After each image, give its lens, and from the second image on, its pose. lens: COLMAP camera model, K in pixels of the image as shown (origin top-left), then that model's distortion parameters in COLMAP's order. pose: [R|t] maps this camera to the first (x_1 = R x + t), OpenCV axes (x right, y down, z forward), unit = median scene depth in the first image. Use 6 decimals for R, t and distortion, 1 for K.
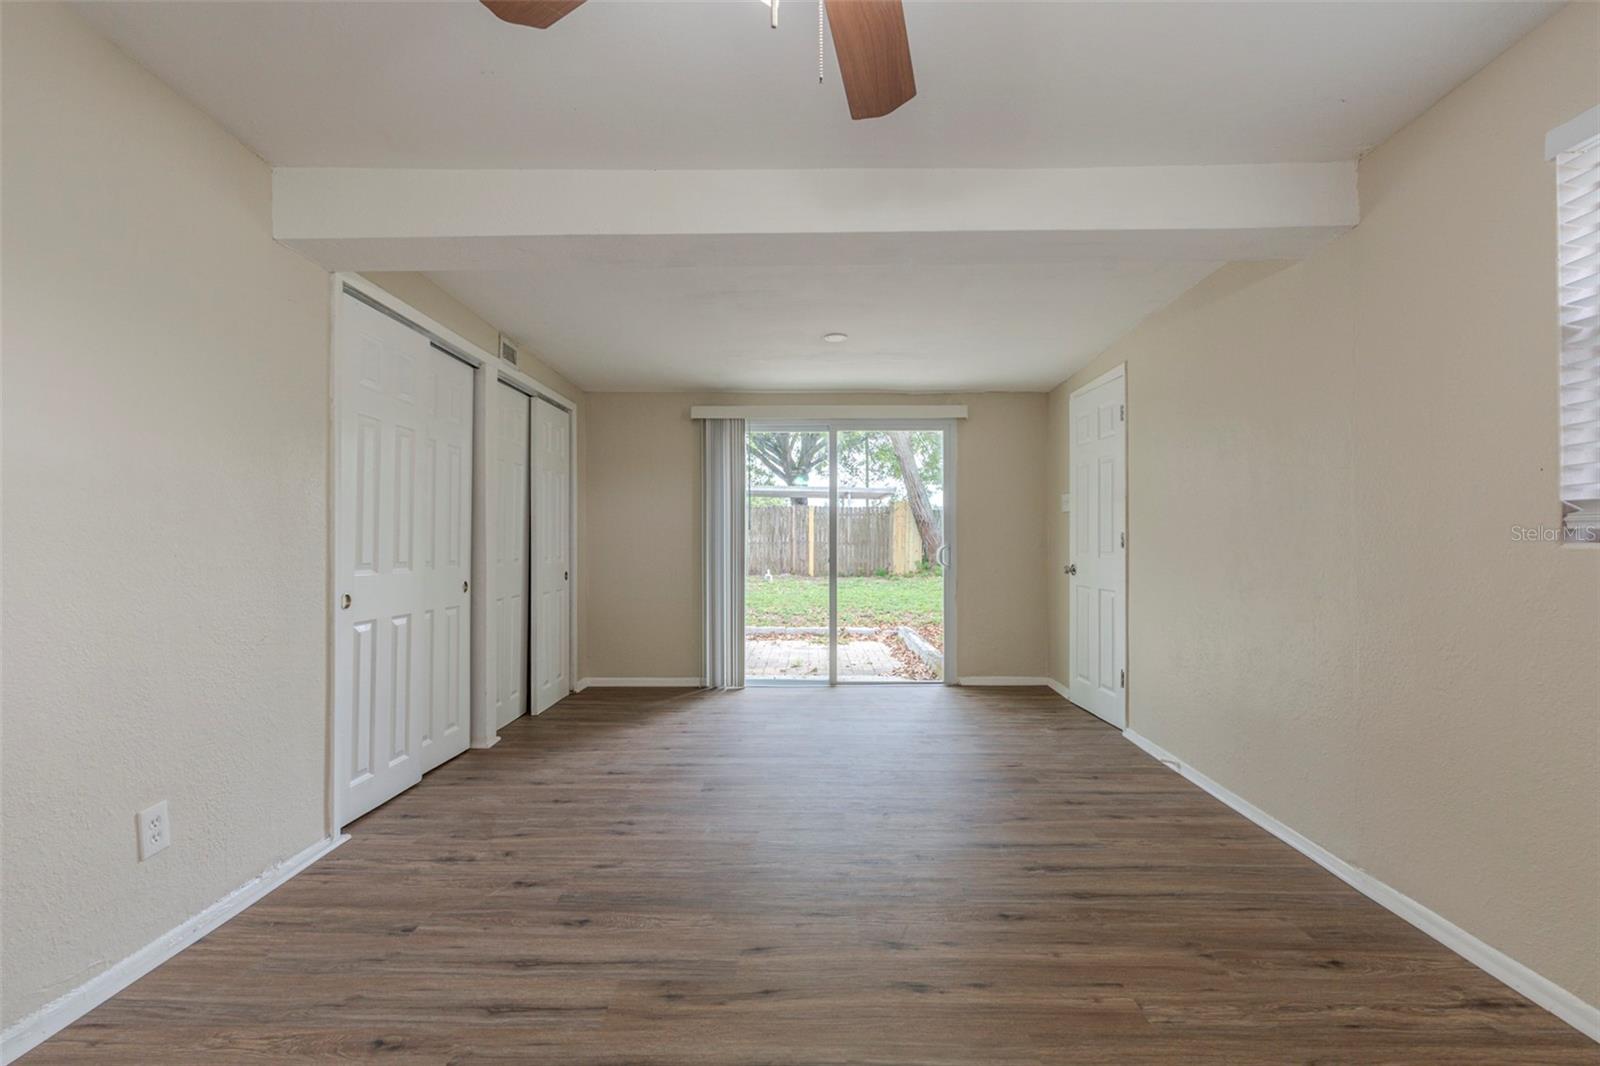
lens RADIAL K [[730.0, 0, 801.5], [0, 730.0, 529.5], [0, 0, 1]] dist [-0.009270, 0.003084]
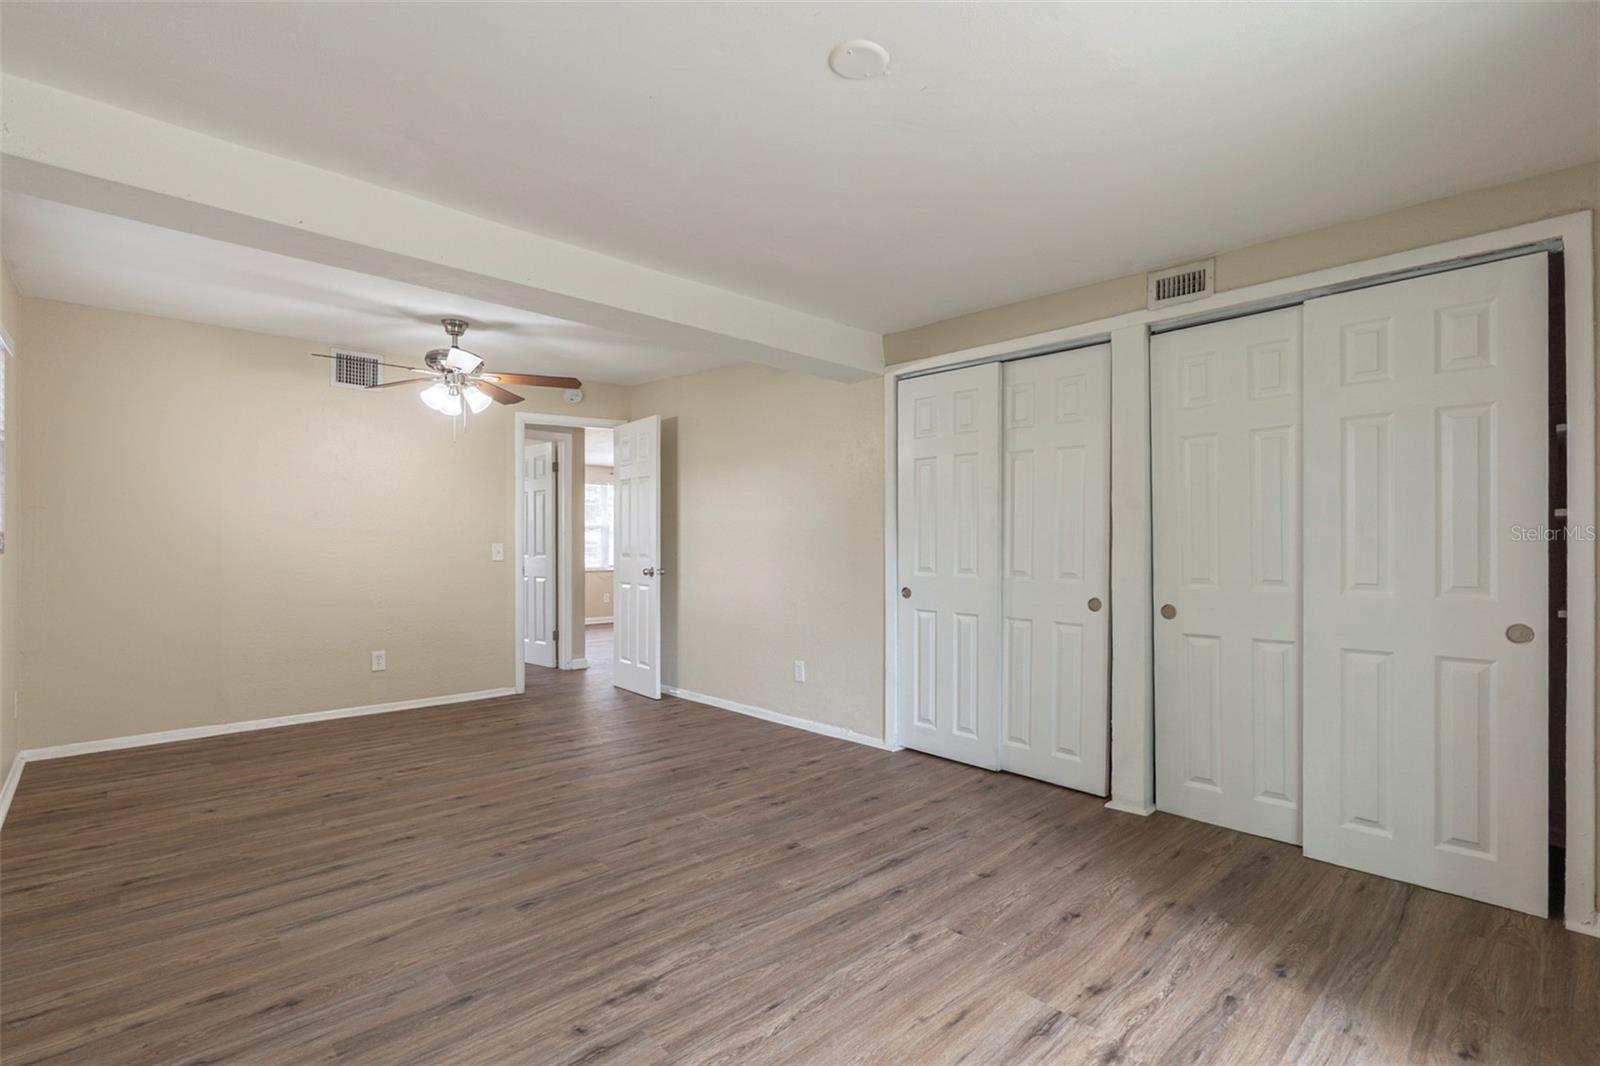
lens RADIAL K [[730.0, 0, 801.5], [0, 730.0, 529.5], [0, 0, 1]] dist [-0.009270, 0.003084]
pose [[-0.718756, -0.015591, -0.695087, 0.515174], [0.010715, 0.999381, -0.033496, 0.019700], [0.695180, -0.031524, -0.718144, 1.825956]]
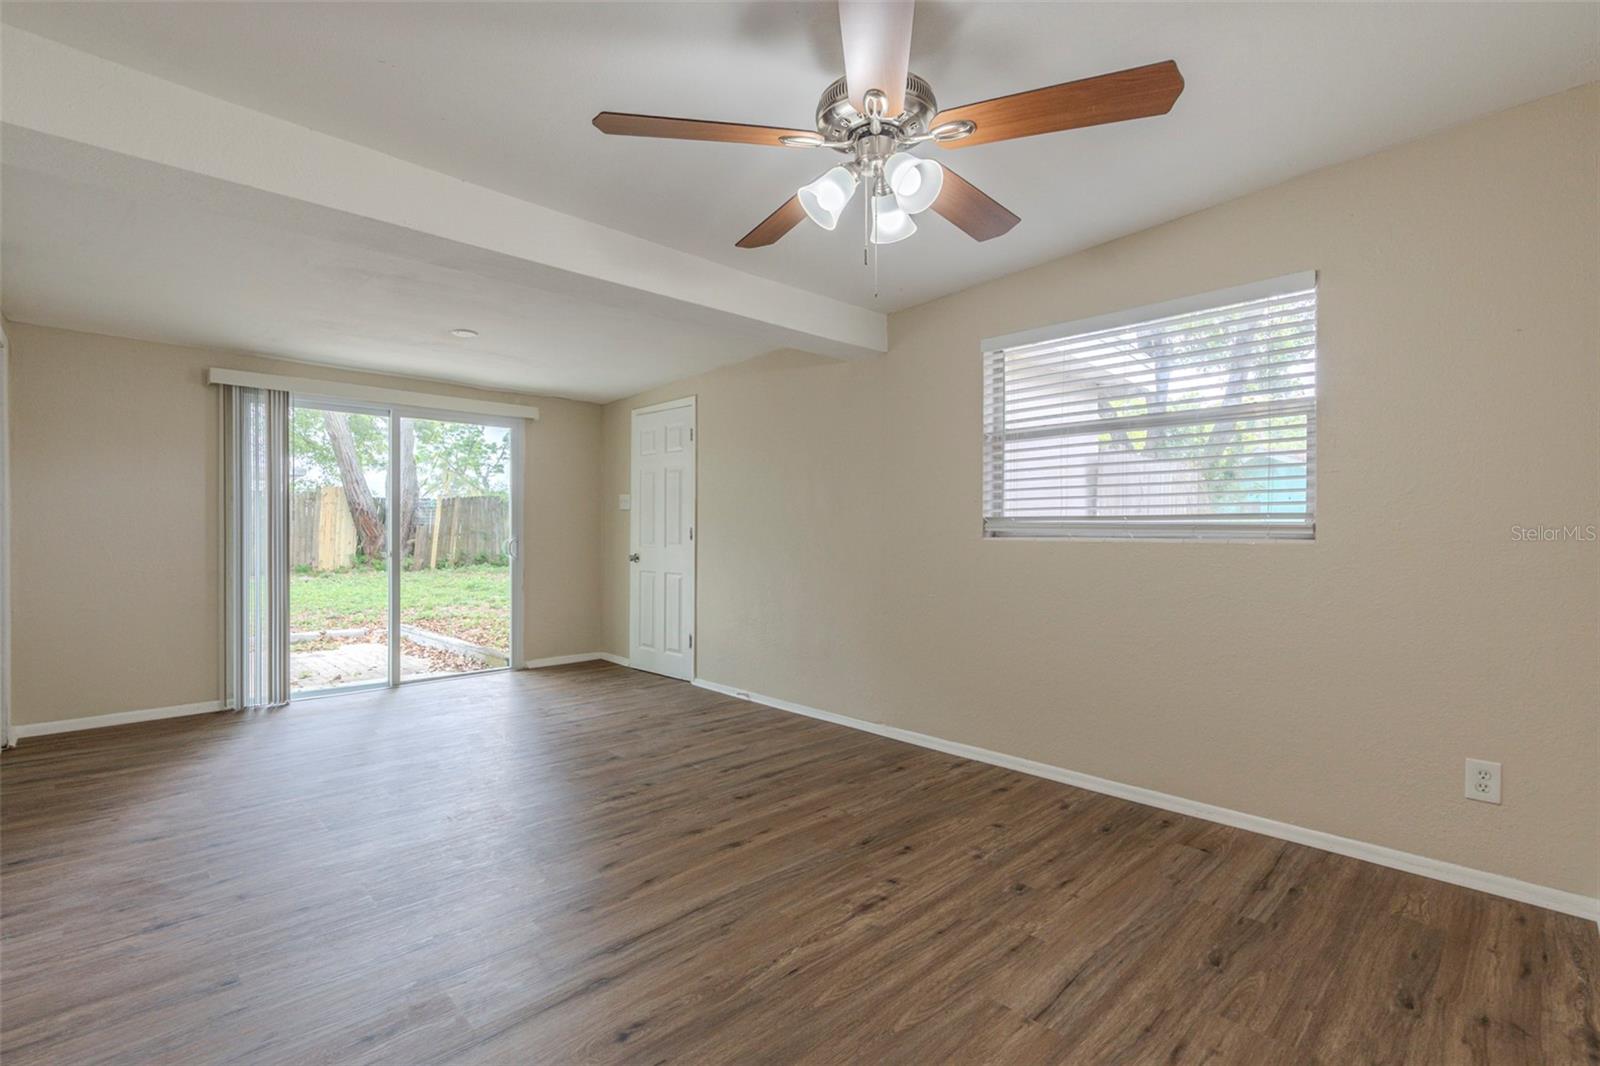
lens RADIAL K [[730.0, 0, 801.5], [0, 730.0, 529.5], [0, 0, 1]] dist [-0.009270, 0.003084]
pose [[0.706048, 0.004486, 0.708150, -0.487524], [-0.013724, 0.999879, 0.007348, -0.007509], [-0.708031, -0.014907, 0.706024, -0.070574]]
